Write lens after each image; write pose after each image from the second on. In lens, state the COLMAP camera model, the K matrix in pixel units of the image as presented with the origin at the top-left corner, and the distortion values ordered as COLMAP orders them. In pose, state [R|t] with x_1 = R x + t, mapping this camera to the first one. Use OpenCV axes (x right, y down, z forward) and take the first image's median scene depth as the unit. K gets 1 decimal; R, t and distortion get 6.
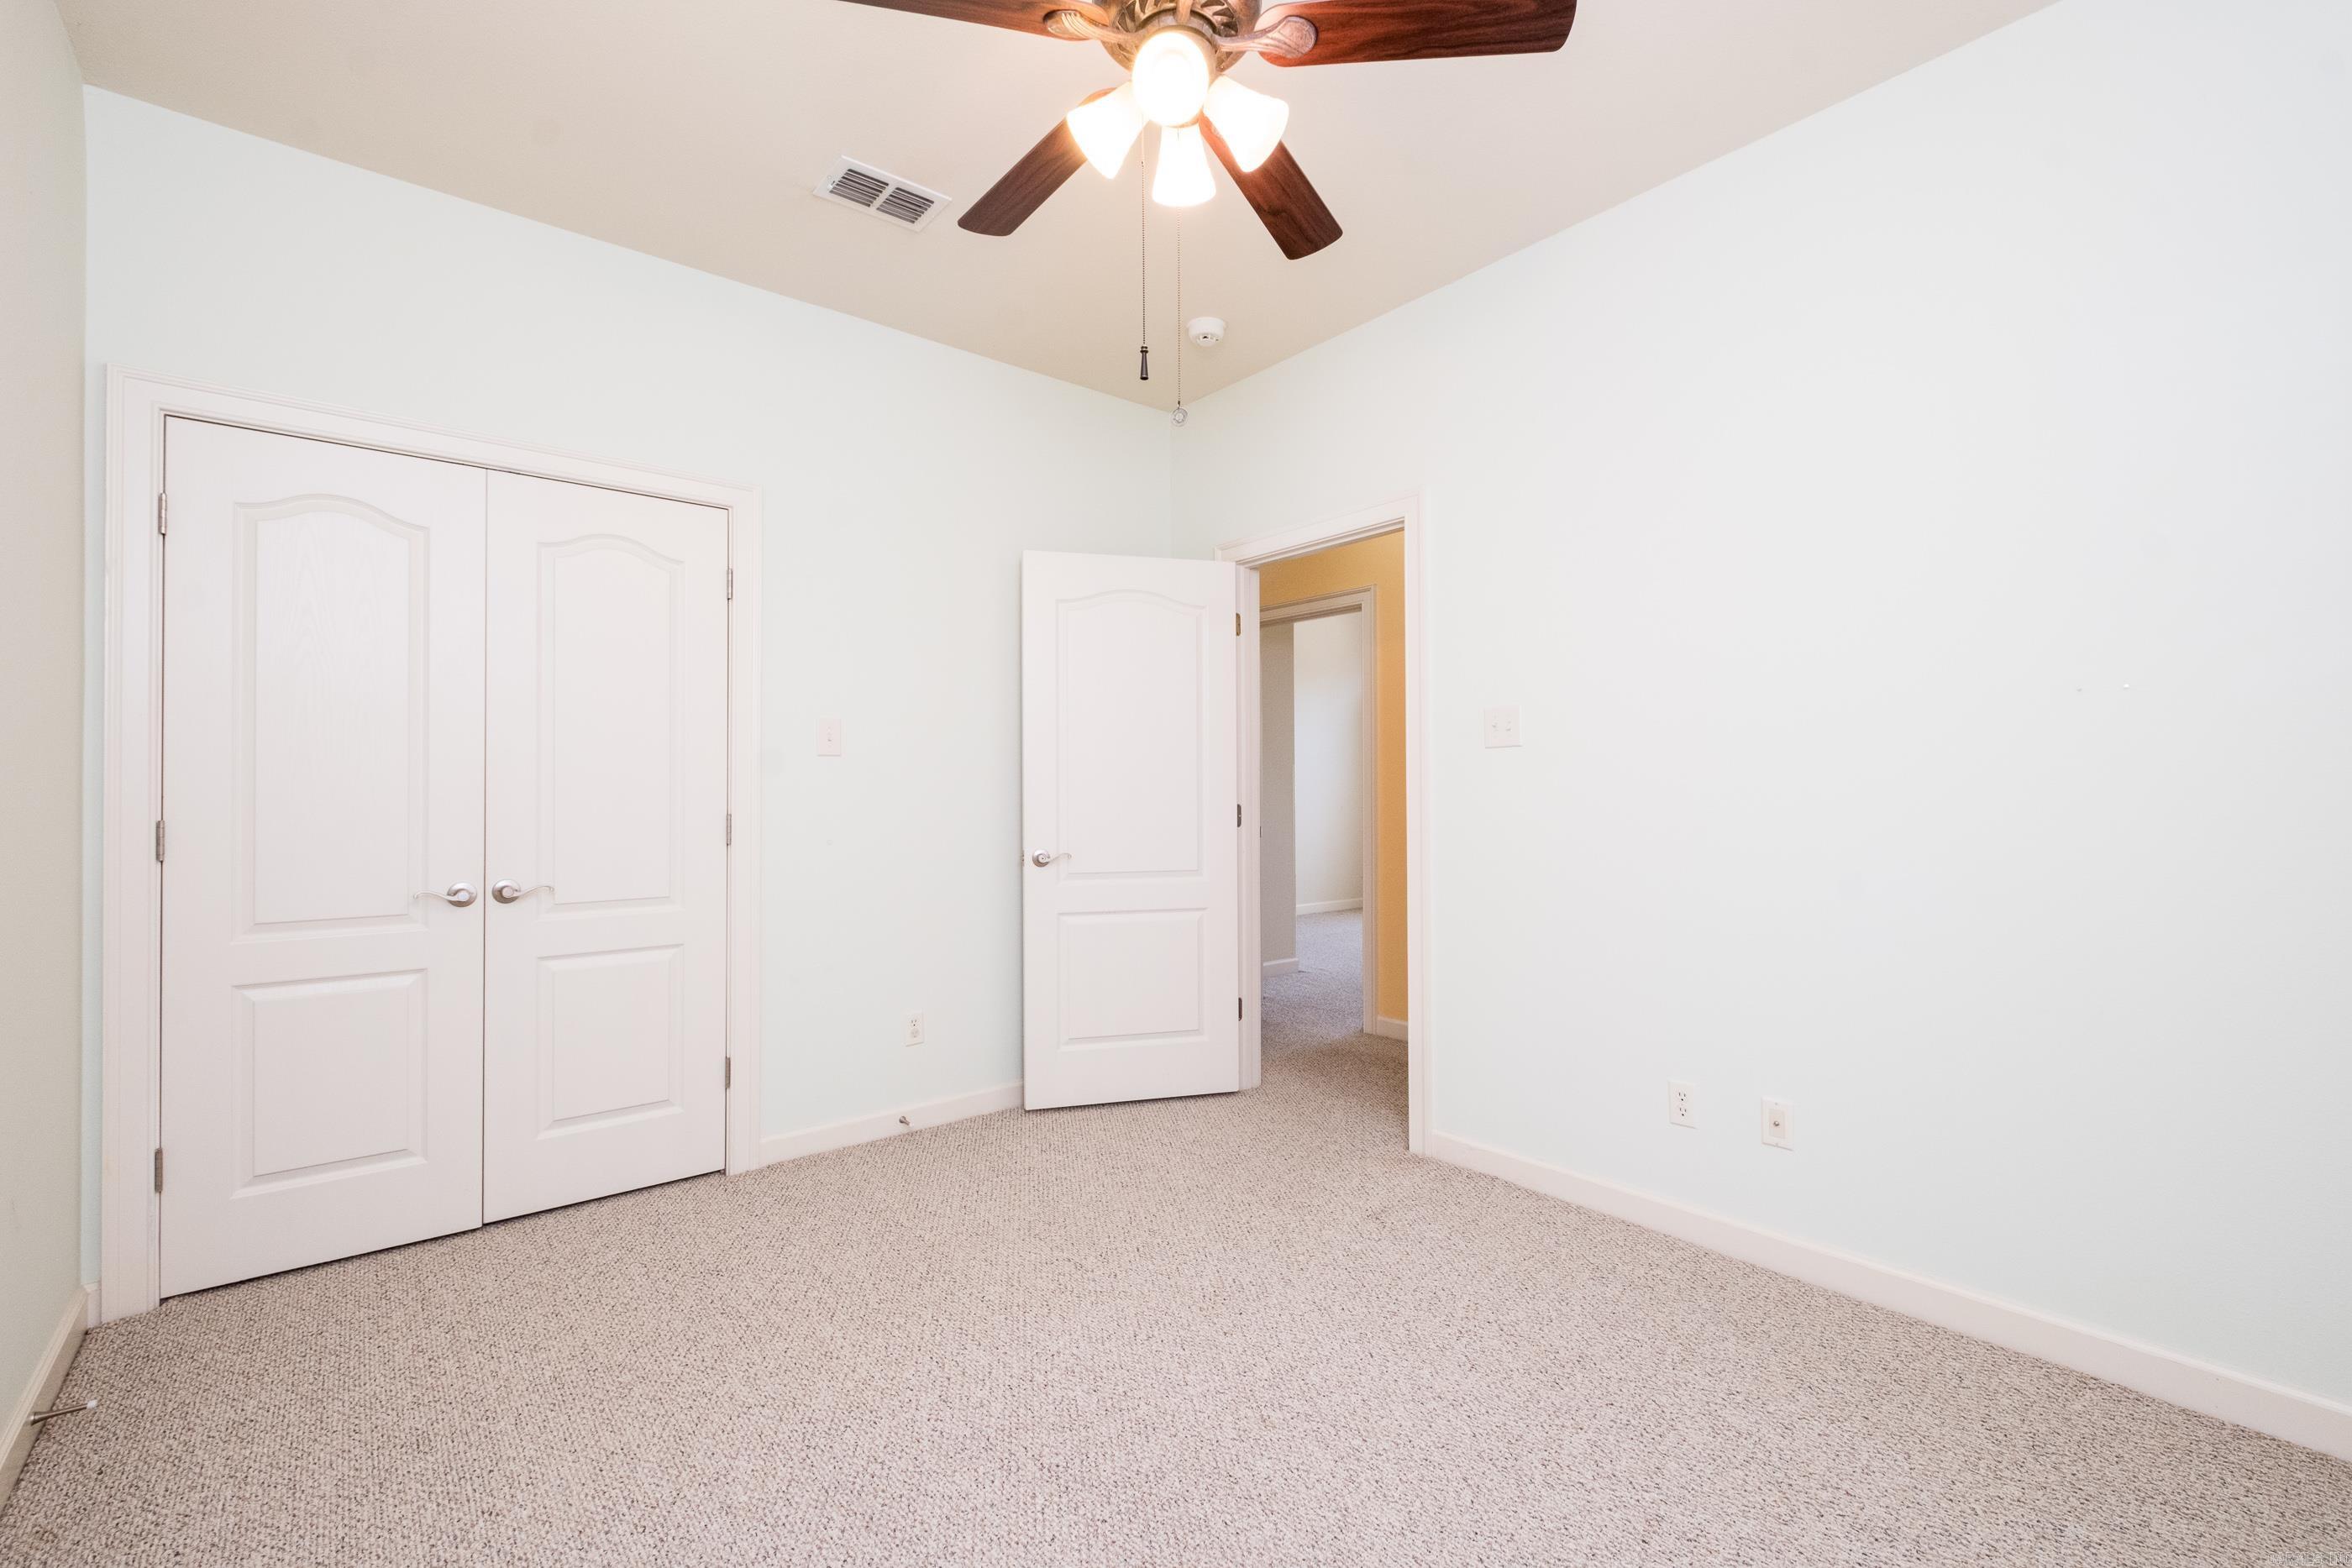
lens RADIAL K [[1017.0, 0, 1181.0], [0, 1017.0, 775.7], [0, 0, 1]] dist [0.000211, -0.001261]
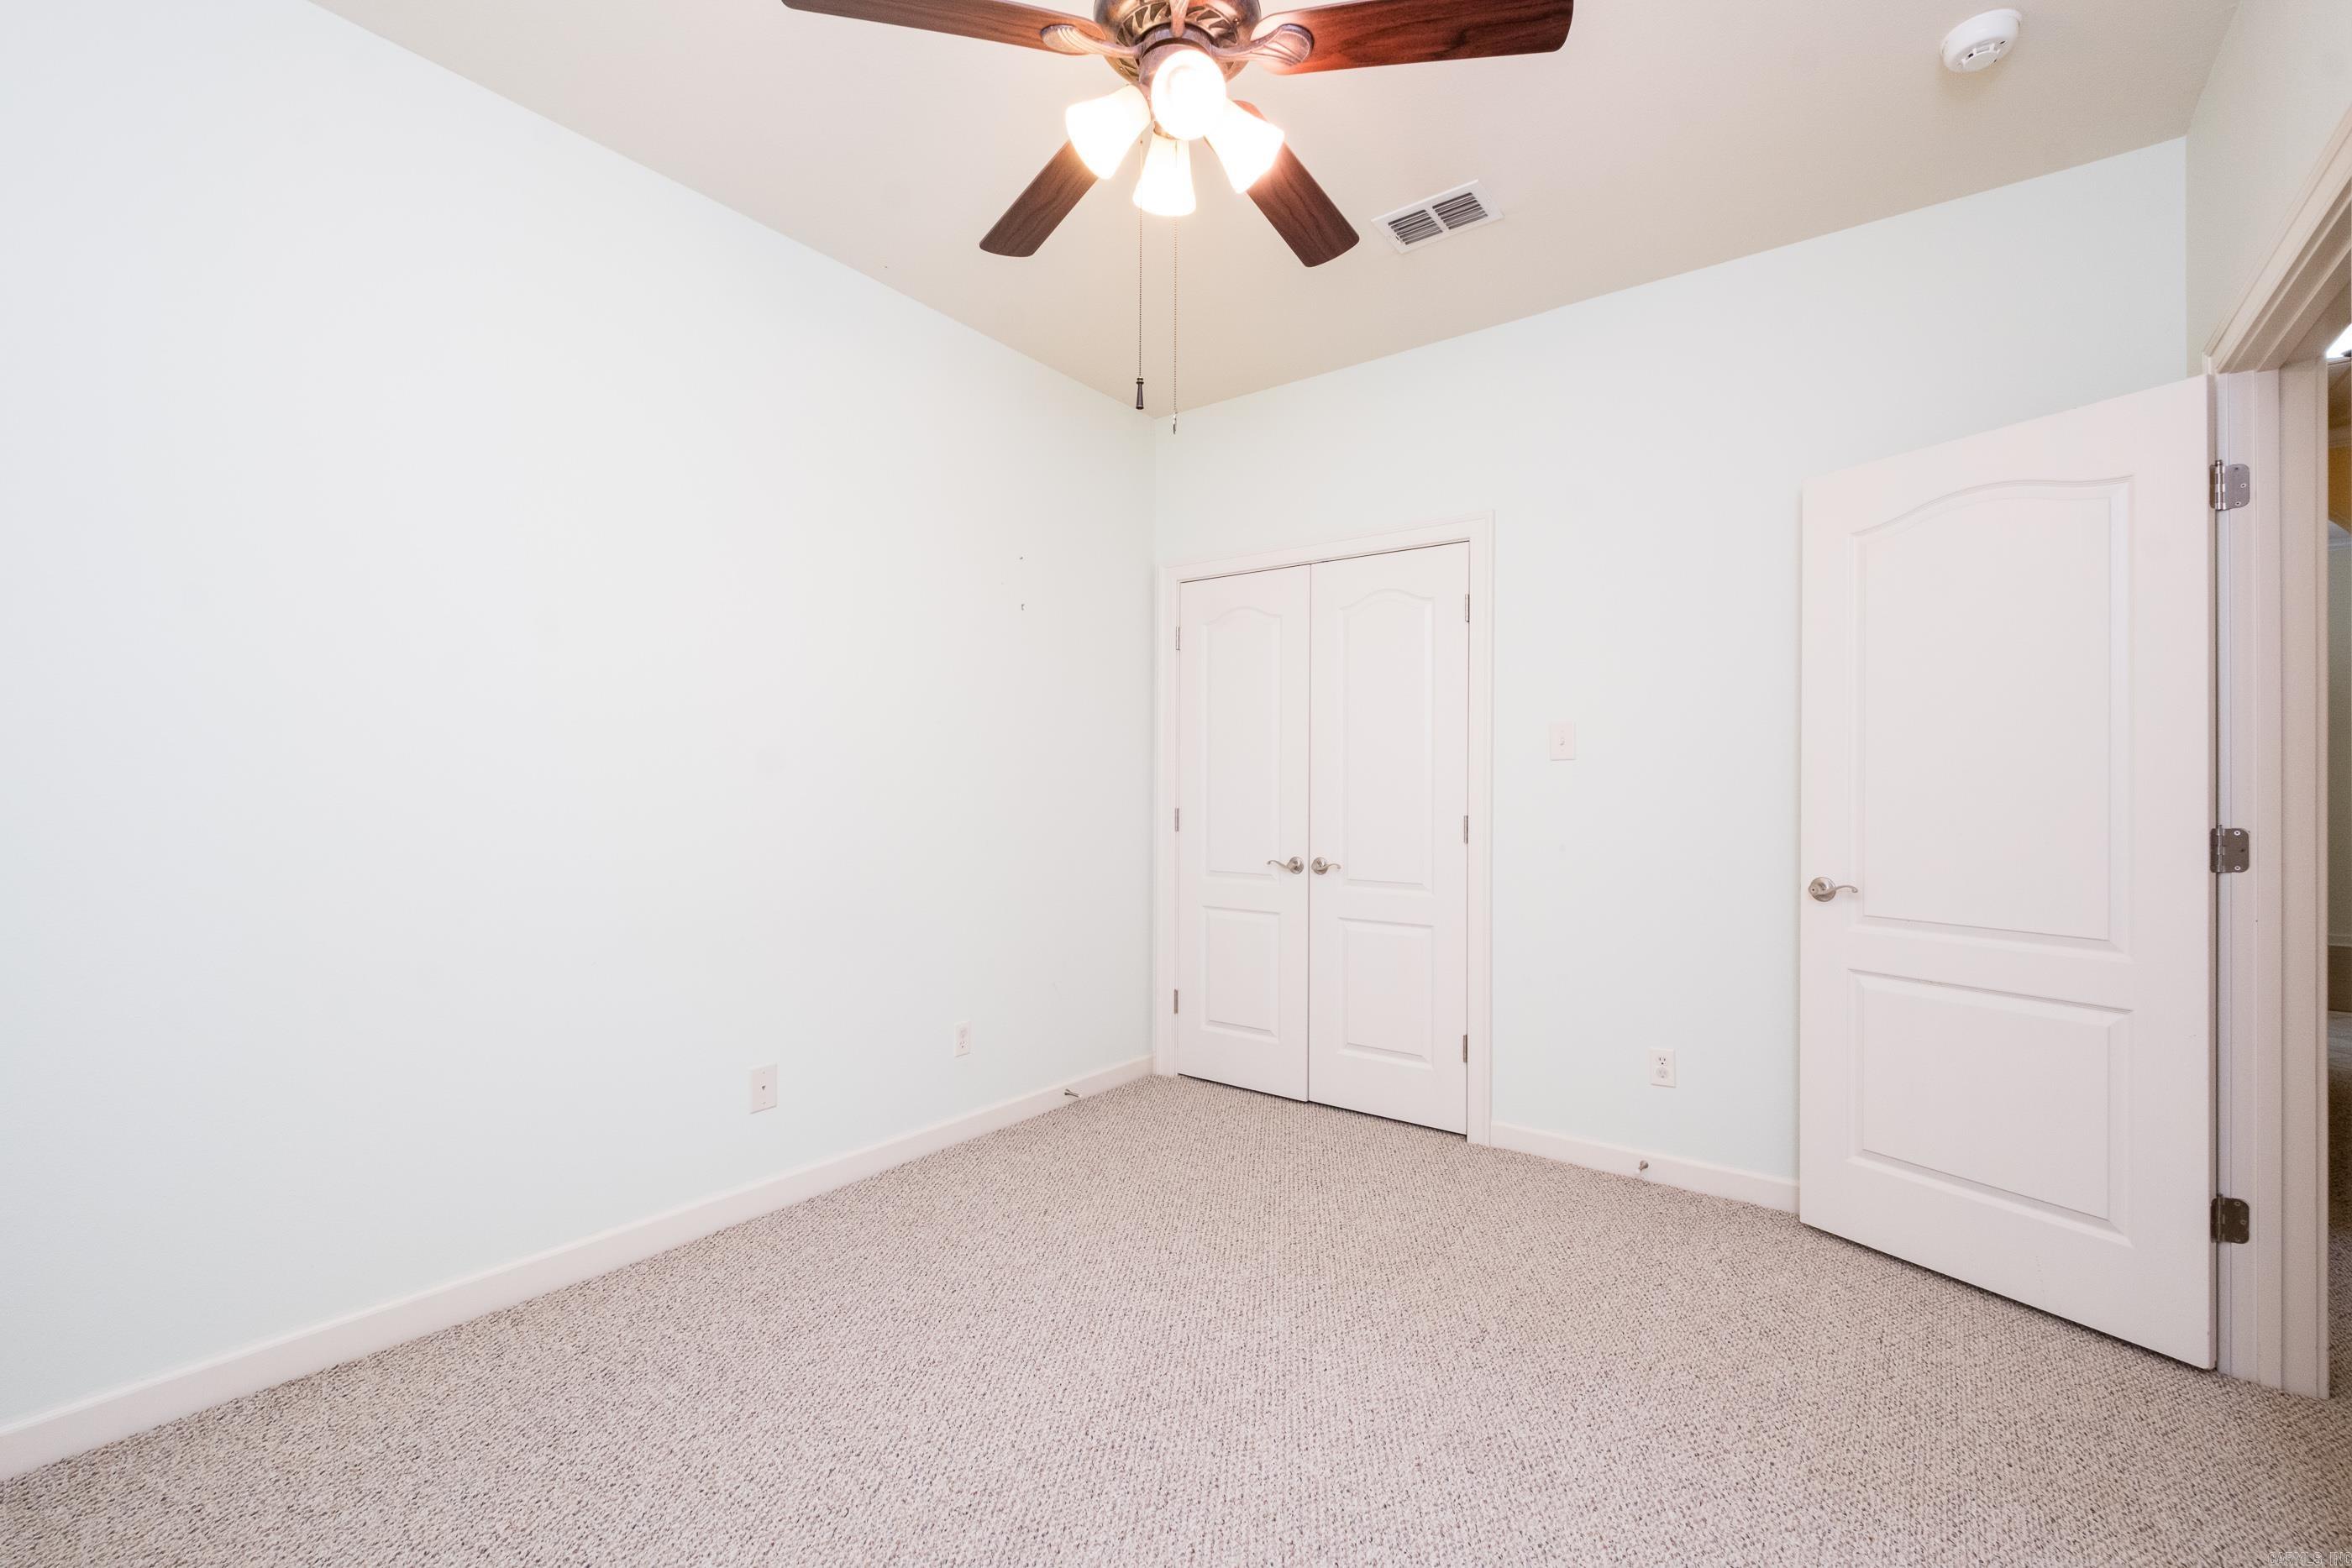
lens RADIAL K [[1017.0, 0, 1181.0], [0, 1017.0, 775.7], [0, 0, 1]] dist [0.000211, -0.001261]
pose [[0.224620, -0.008625, -0.974408, 0.592984], [0.004909, 0.999958, -0.007720, 0.001754], [0.974434, -0.003049, 0.224653, 0.470757]]
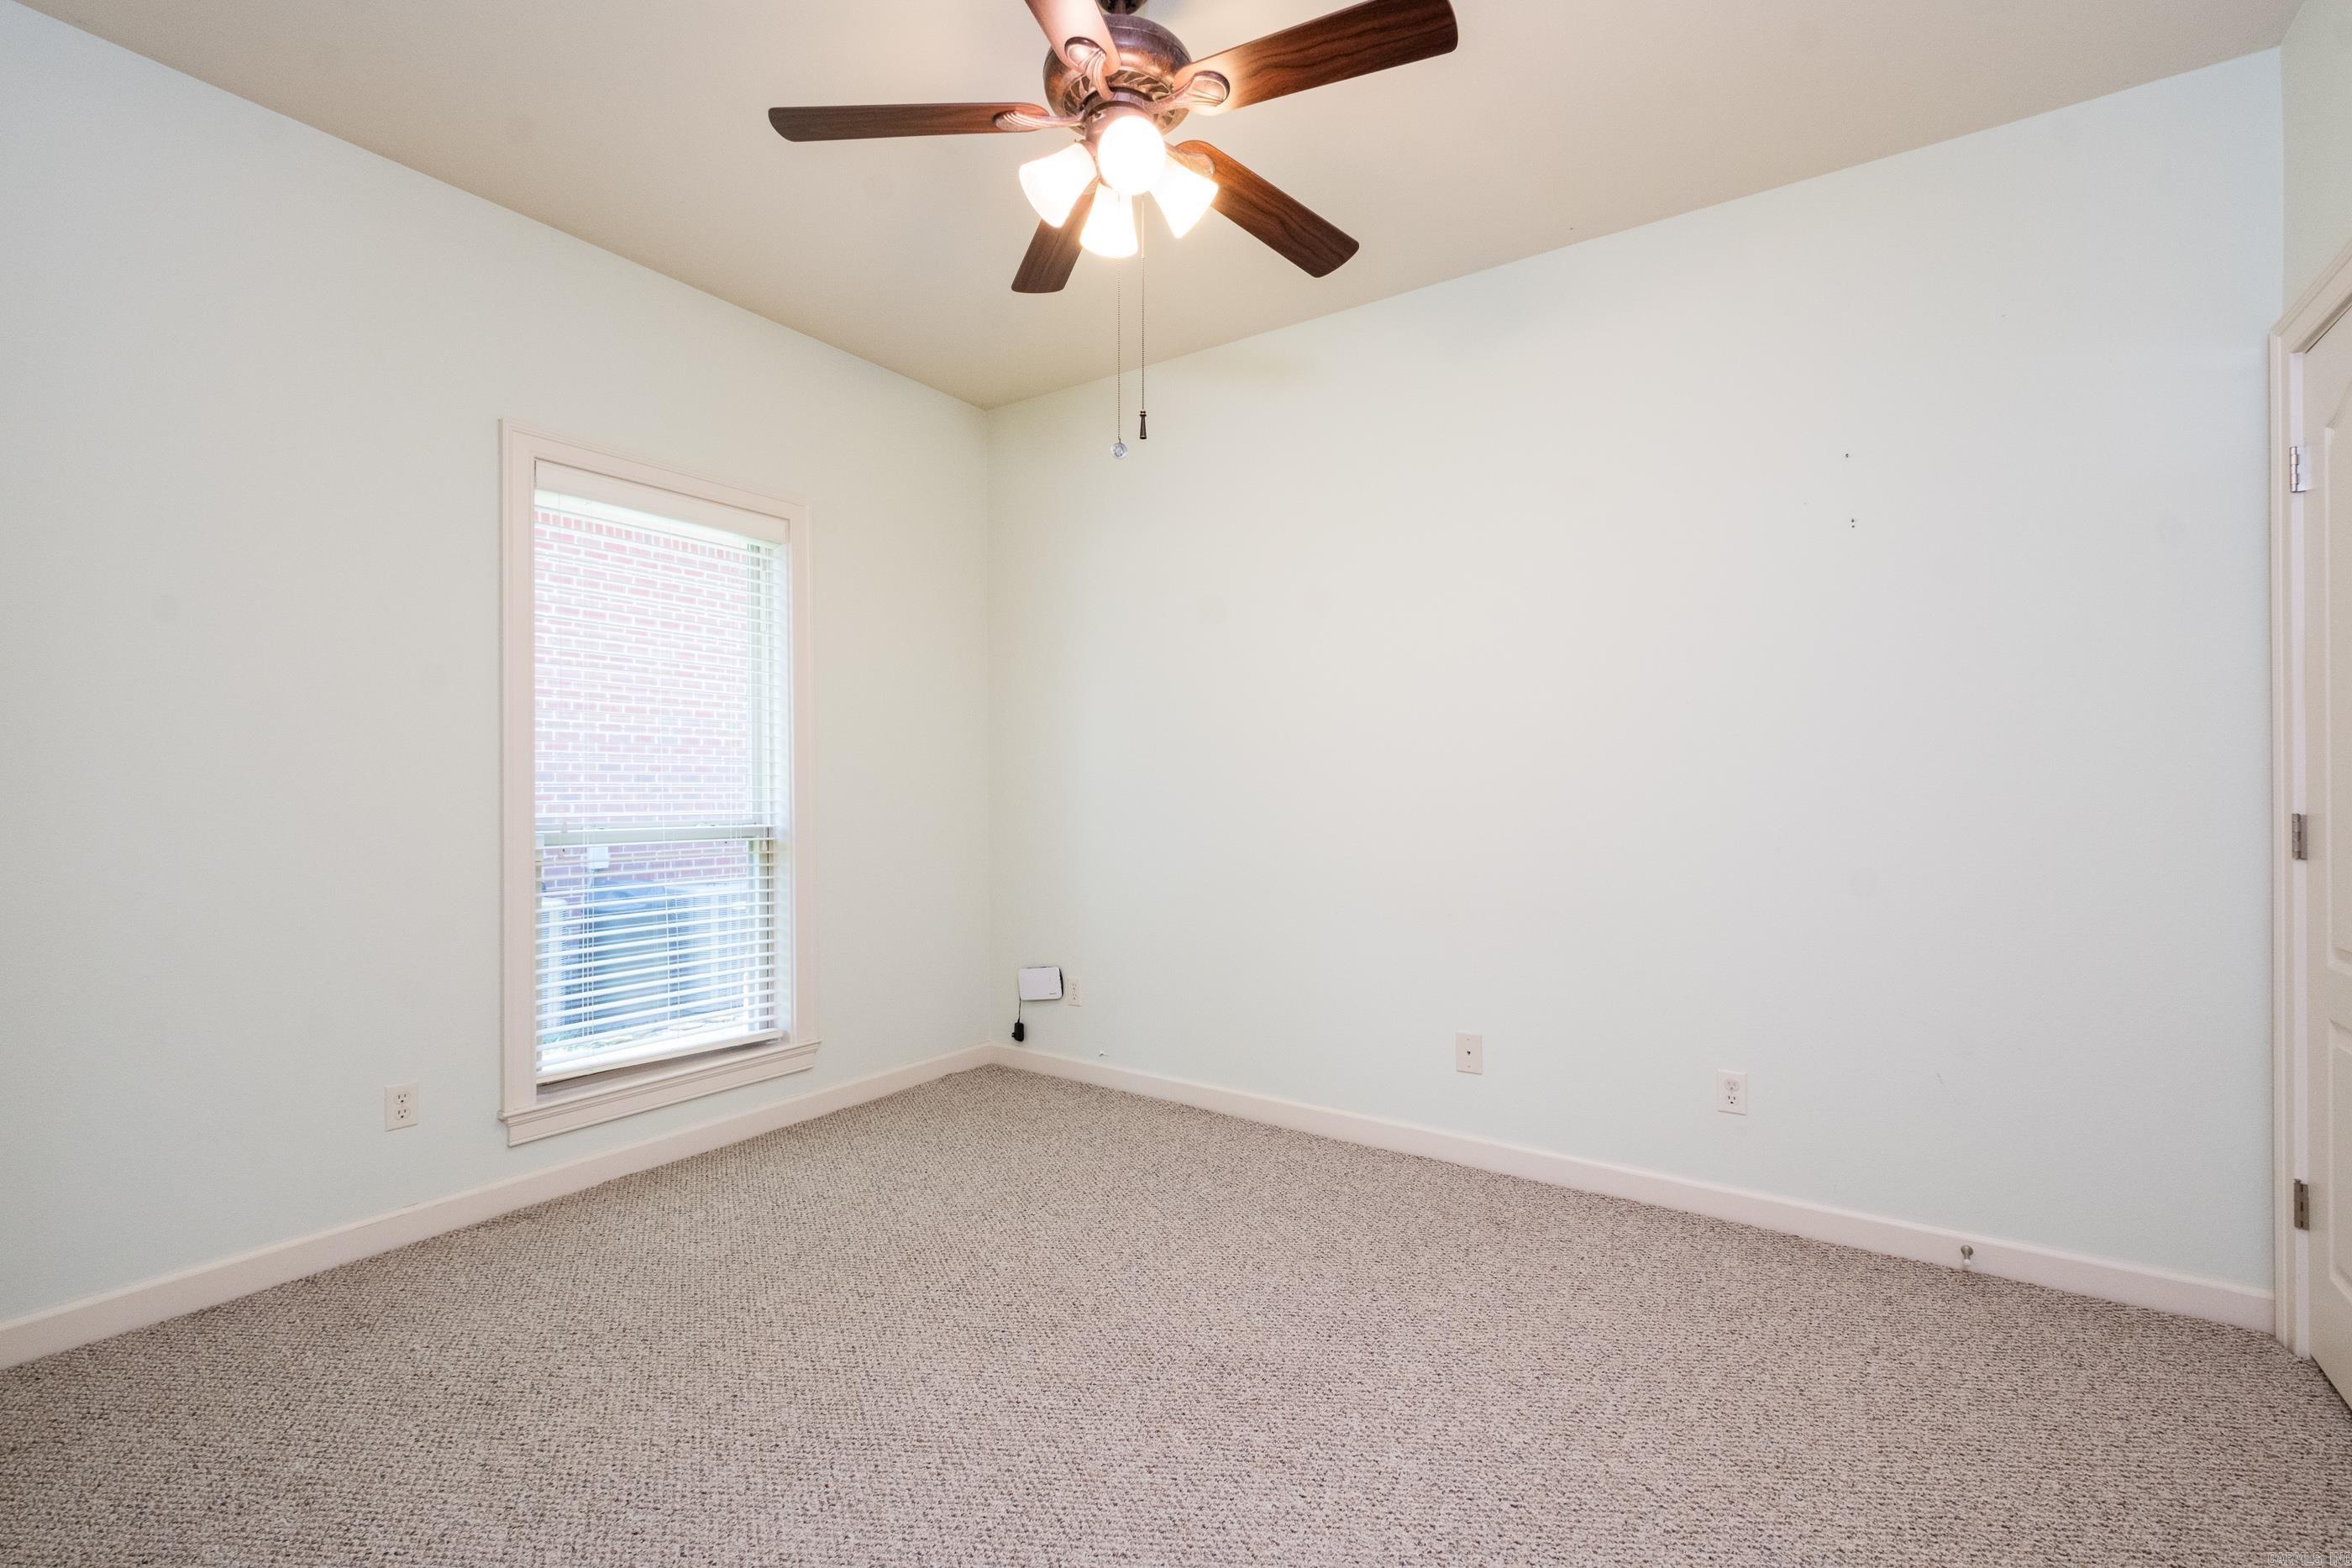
lens RADIAL K [[1017.0, 0, 1181.0], [0, 1017.0, 775.7], [0, 0, 1]] dist [0.000211, -0.001261]
pose [[-0.960000, -0.006162, -0.279933, 0.150083], [-0.000349, 0.999783, -0.020811, 0.021056], [0.280000, -0.019881, -0.959794, 1.250634]]
